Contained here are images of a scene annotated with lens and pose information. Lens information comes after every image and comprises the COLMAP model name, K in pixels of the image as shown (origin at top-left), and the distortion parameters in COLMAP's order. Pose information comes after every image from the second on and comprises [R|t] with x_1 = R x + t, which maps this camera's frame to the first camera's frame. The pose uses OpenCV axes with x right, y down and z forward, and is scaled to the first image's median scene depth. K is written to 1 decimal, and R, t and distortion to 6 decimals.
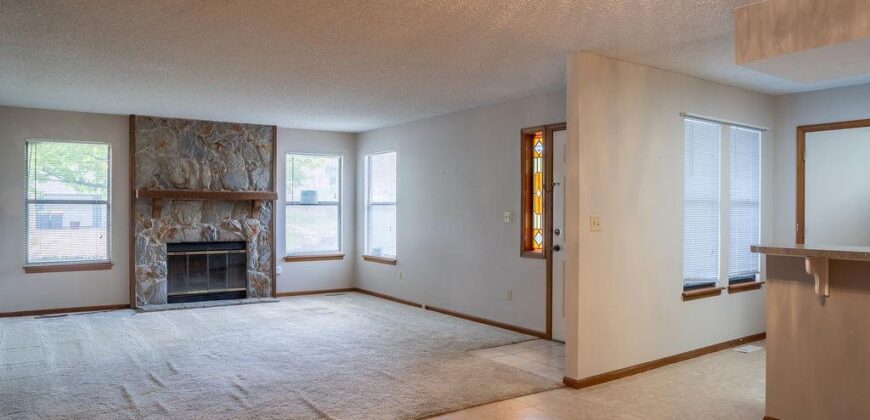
lens RADIAL K [[601.2, 0, 435.0], [0, 601.2, 210.0], [0, 0, 1]] dist [-0.062484, 0.005400]
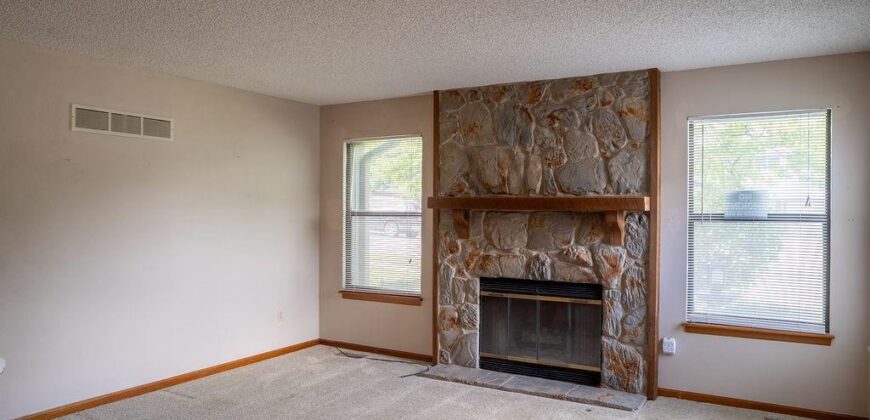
lens RADIAL K [[601.2, 0, 435.0], [0, 601.2, 210.0], [0, 0, 1]] dist [-0.062484, 0.005400]
pose [[0.437433, -0.000525, -0.899251, 0.121429], [-0.006333, 0.999973, -0.003664, -0.015231], [0.899228, 0.007298, 0.437418, 0.637836]]
